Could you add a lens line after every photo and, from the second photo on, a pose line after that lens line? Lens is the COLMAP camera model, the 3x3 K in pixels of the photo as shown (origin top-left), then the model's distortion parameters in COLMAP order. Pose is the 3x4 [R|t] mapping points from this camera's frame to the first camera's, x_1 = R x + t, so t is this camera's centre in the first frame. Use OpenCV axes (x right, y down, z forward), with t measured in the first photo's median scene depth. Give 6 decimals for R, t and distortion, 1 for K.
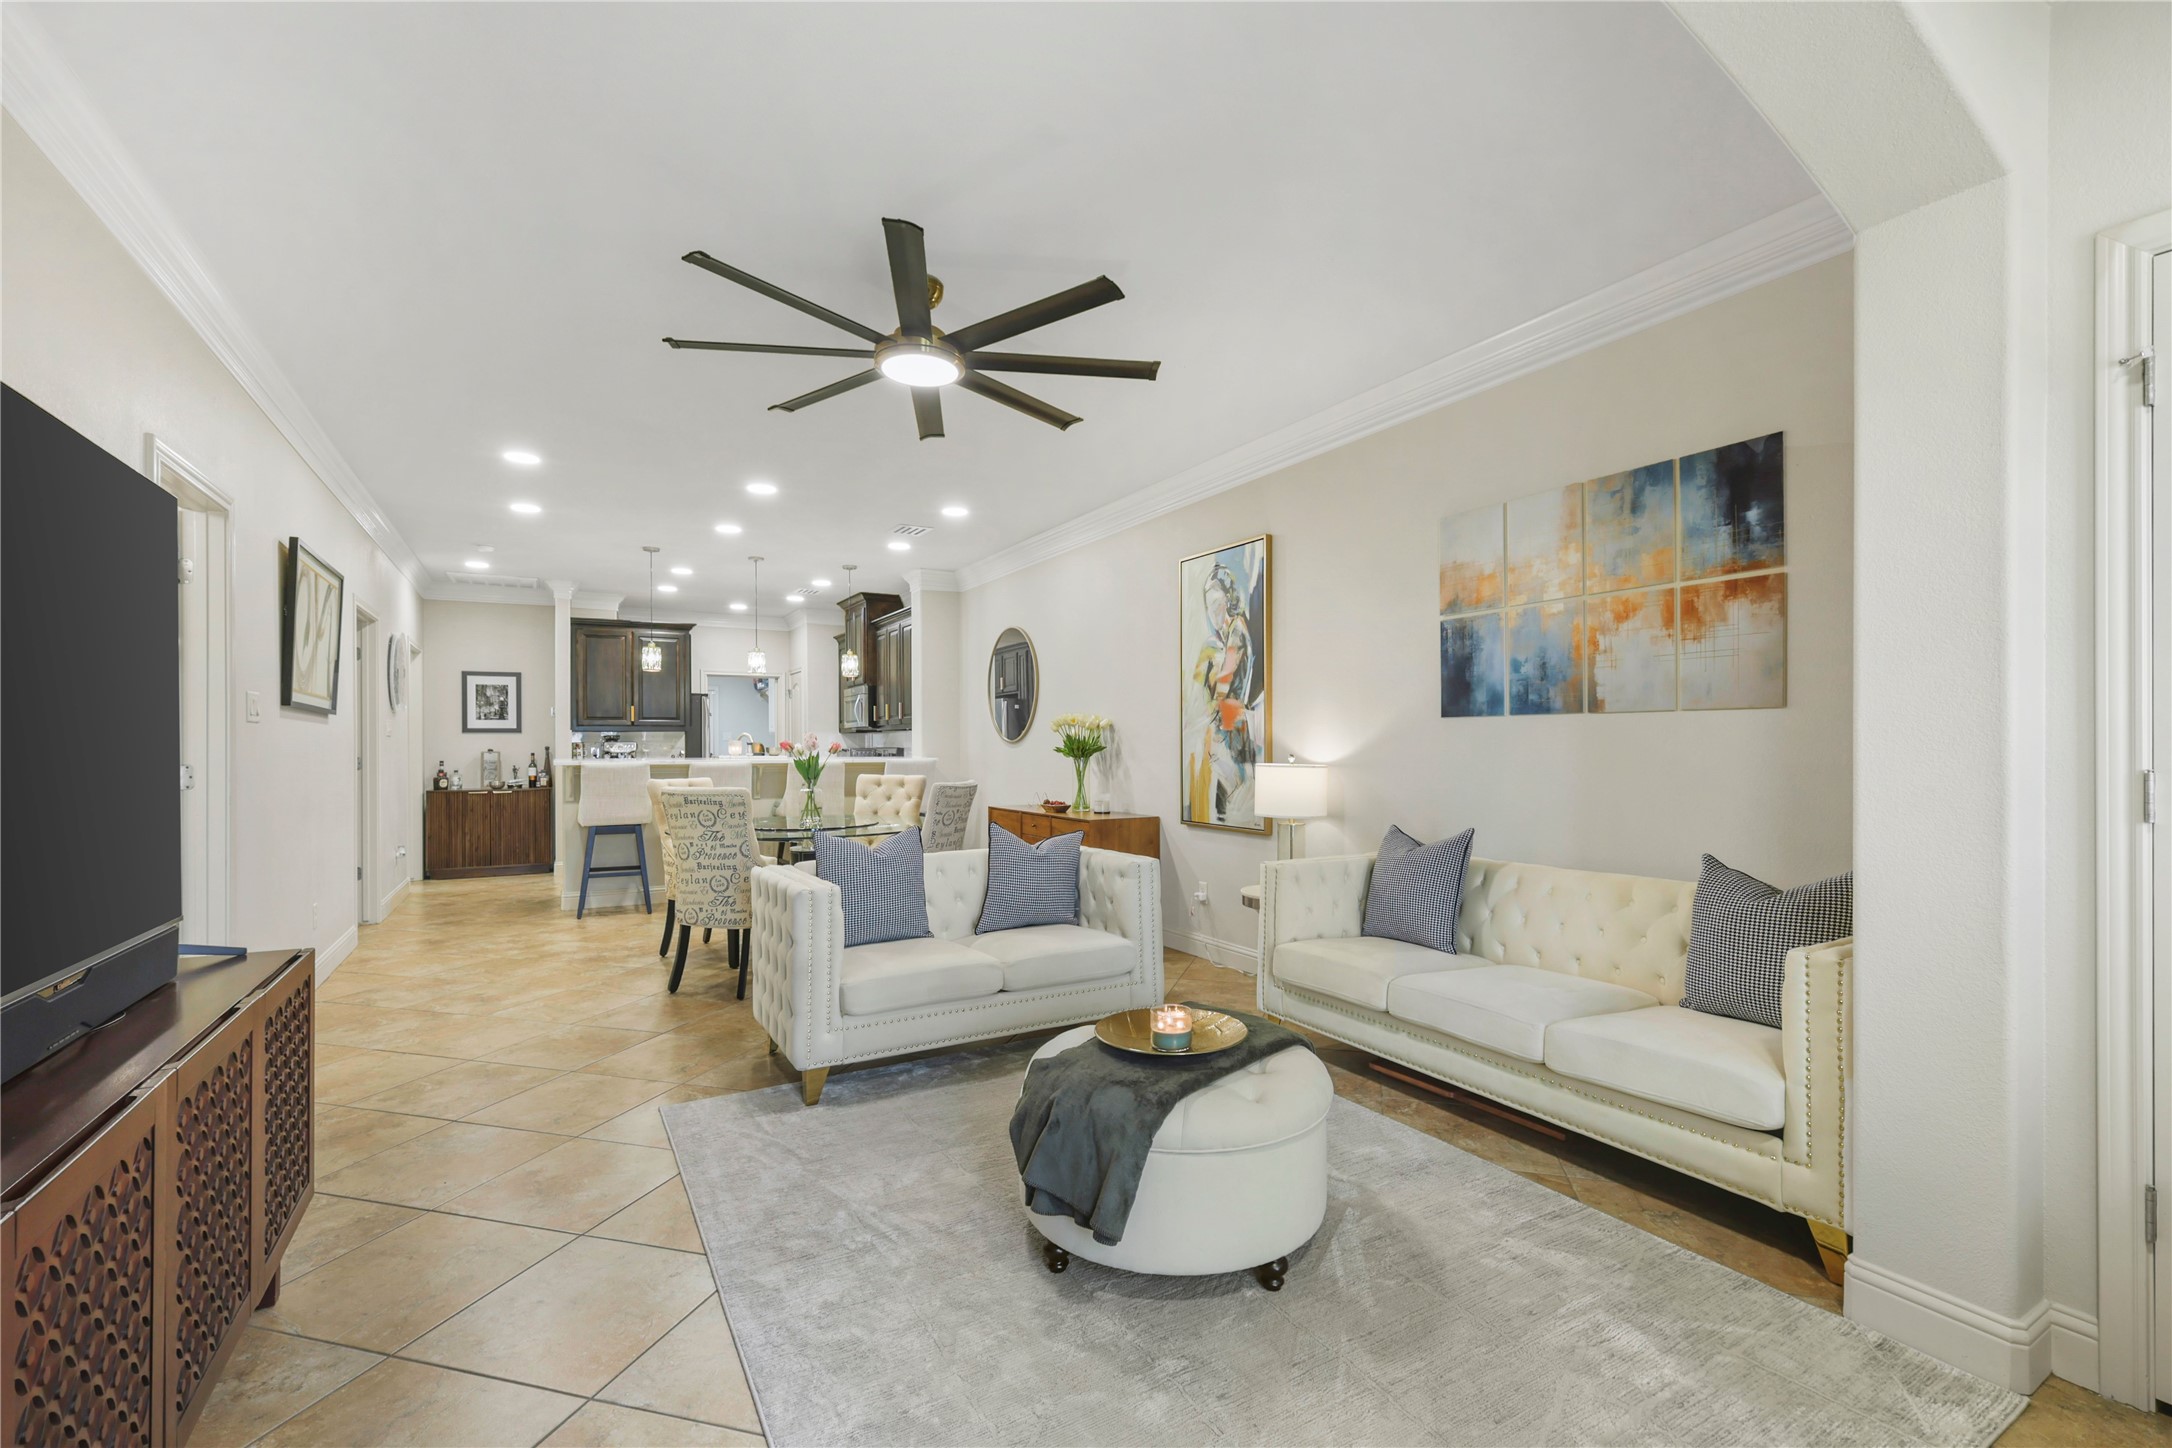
lens RADIAL K [[953.8, 0, 1093.8], [0, 953.8, 735.6], [0, 0, 1]] dist [0.007188, -0.000616]
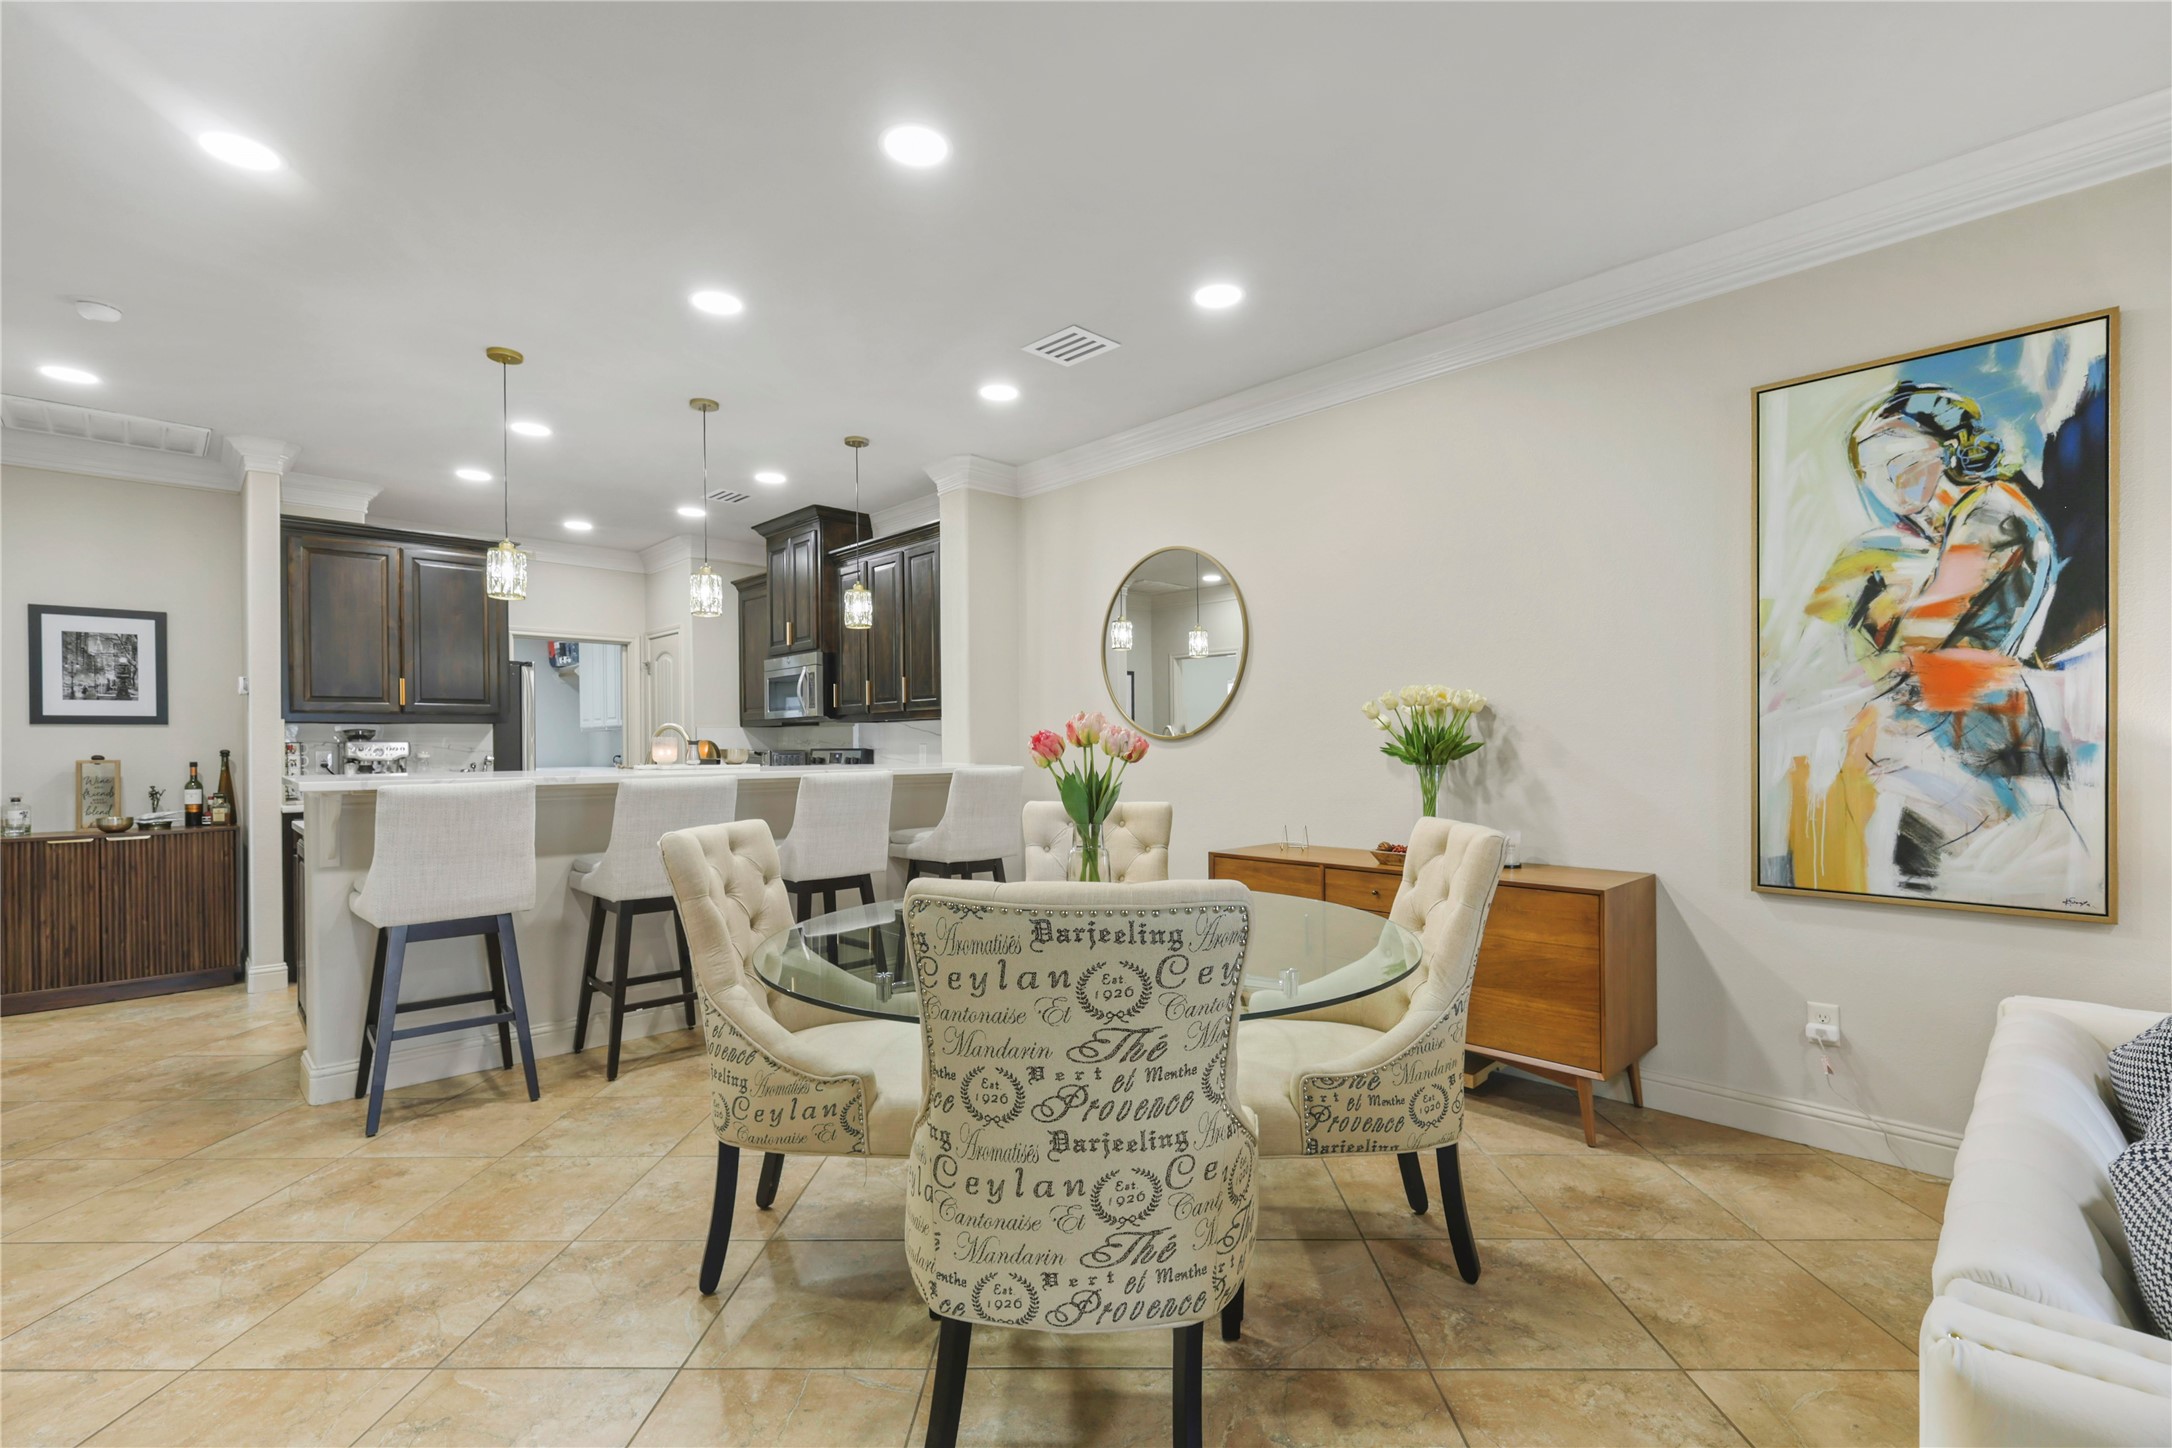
lens RADIAL K [[953.8, 0, 1091.1], [0, 953.8, 738.8], [0, 0, 1]] dist [0.007188, -0.000616]
pose [[0.966407, -0.001910, 0.257010, -0.353509], [0.001087, 0.999994, 0.003345, 0.005592], [-0.257015, -0.002953, 0.966403, 0.517919]]
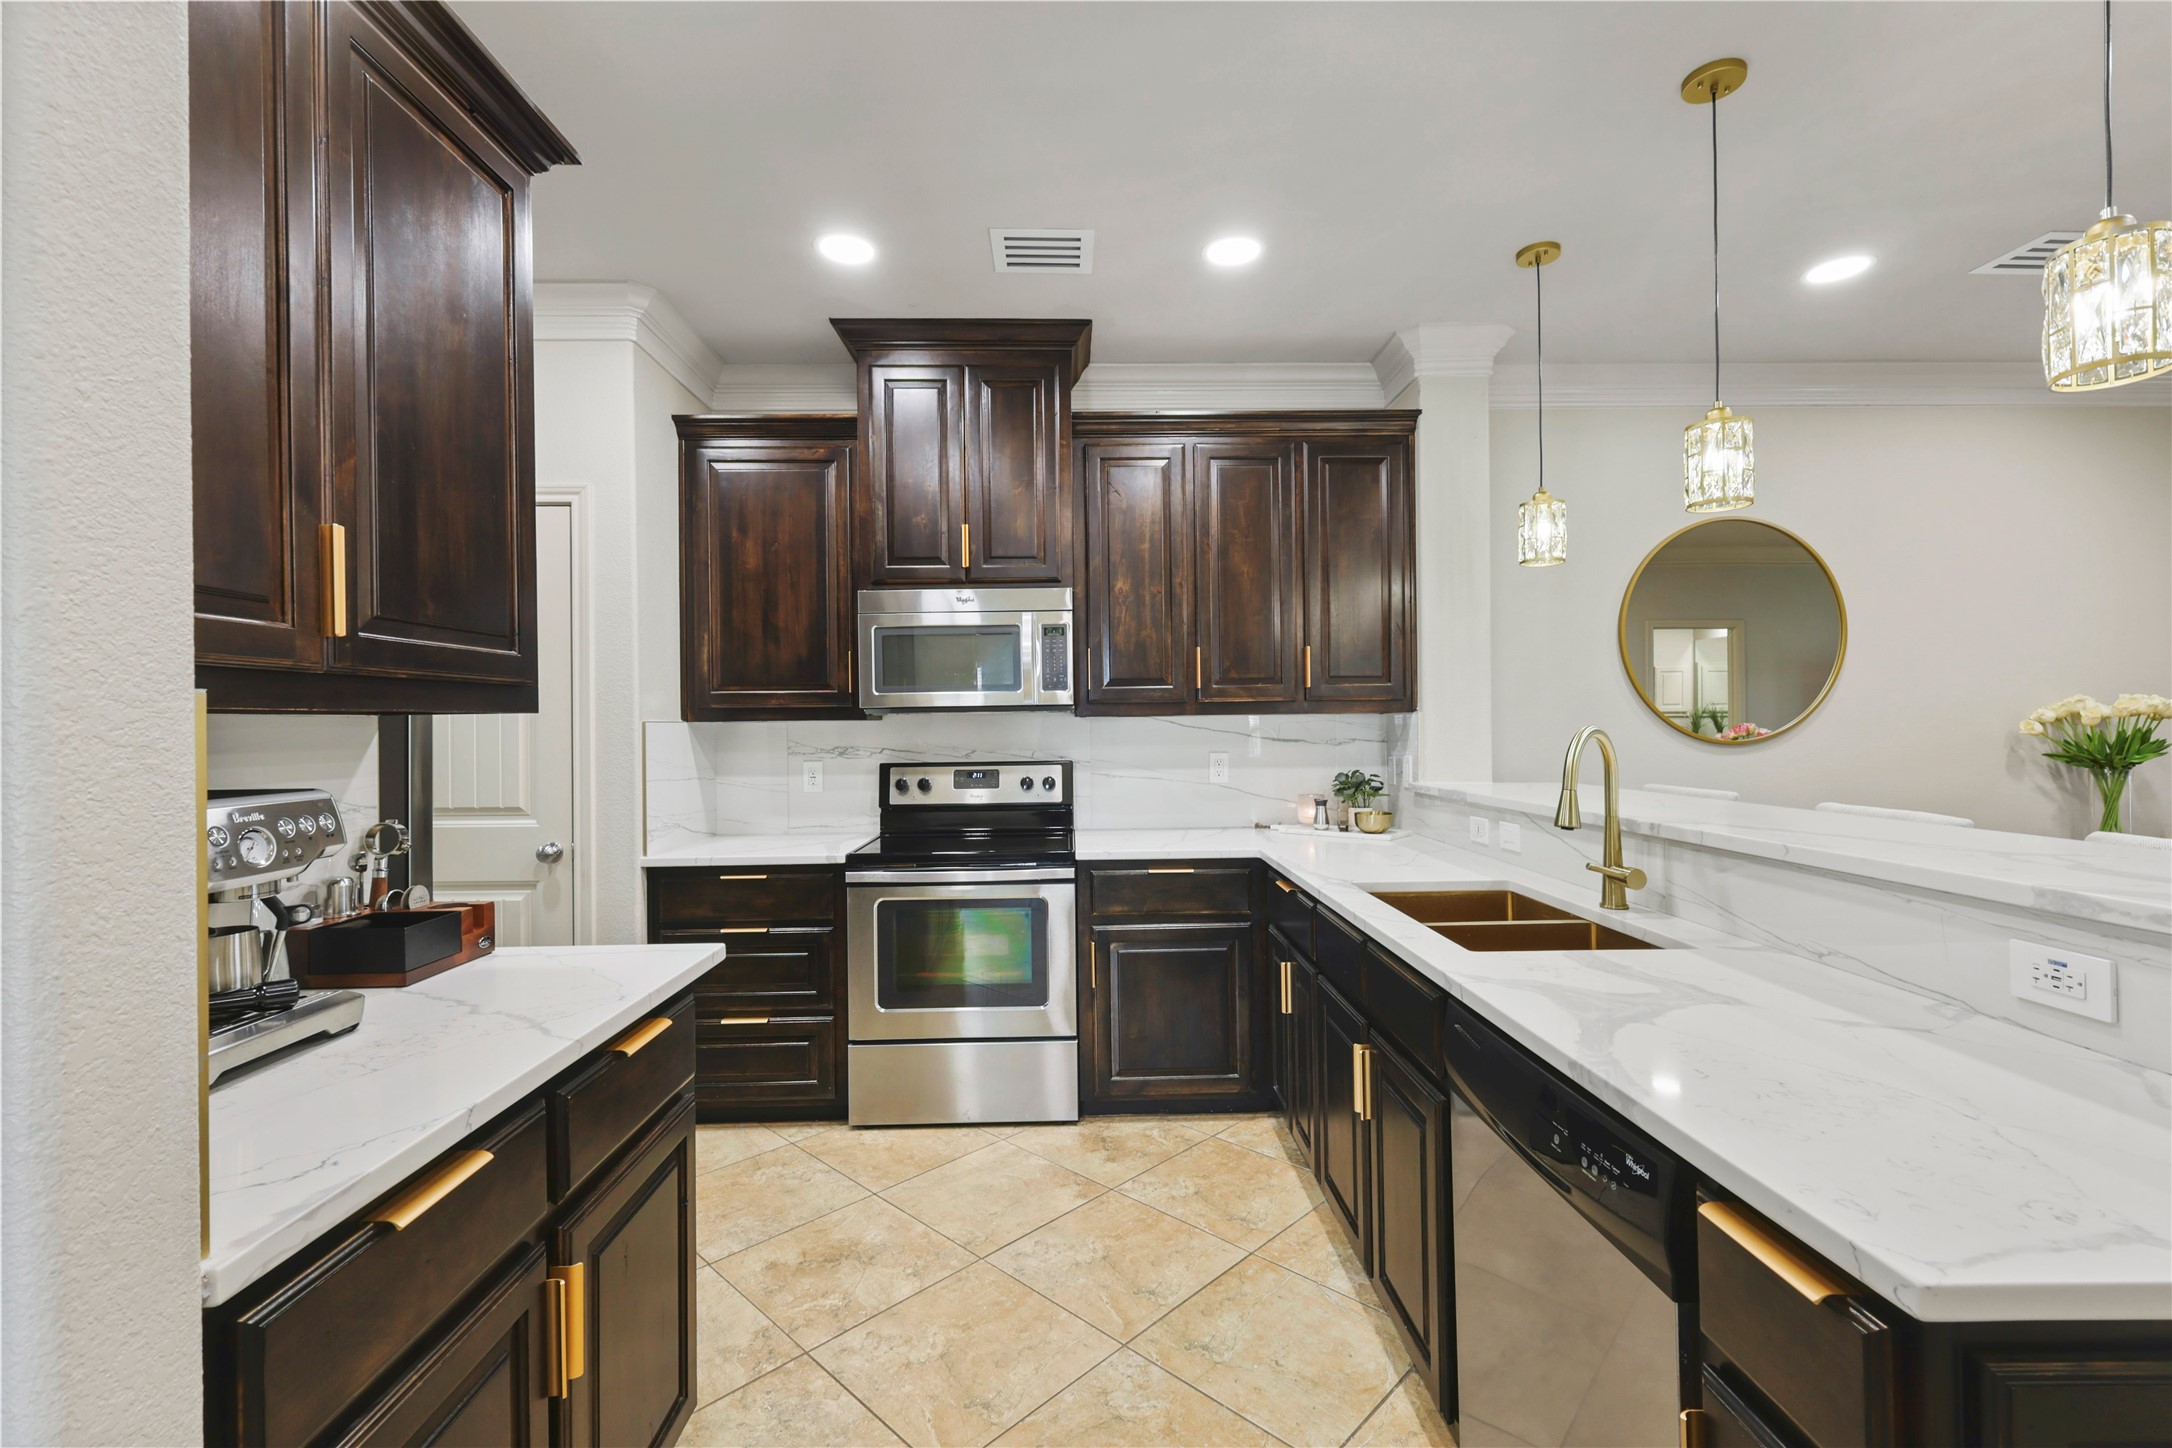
lens RADIAL K [[953.8, 0, 1121.0], [0, 953.8, 725.9], [0, 0, 1]] dist [0.007188, -0.000616]
pose [[0.473127, 0.003644, 0.880987, -0.847638], [-0.003732, 0.999991, -0.002132, 0.000063], [-0.880986, -0.002280, 0.473136, 1.279525]]
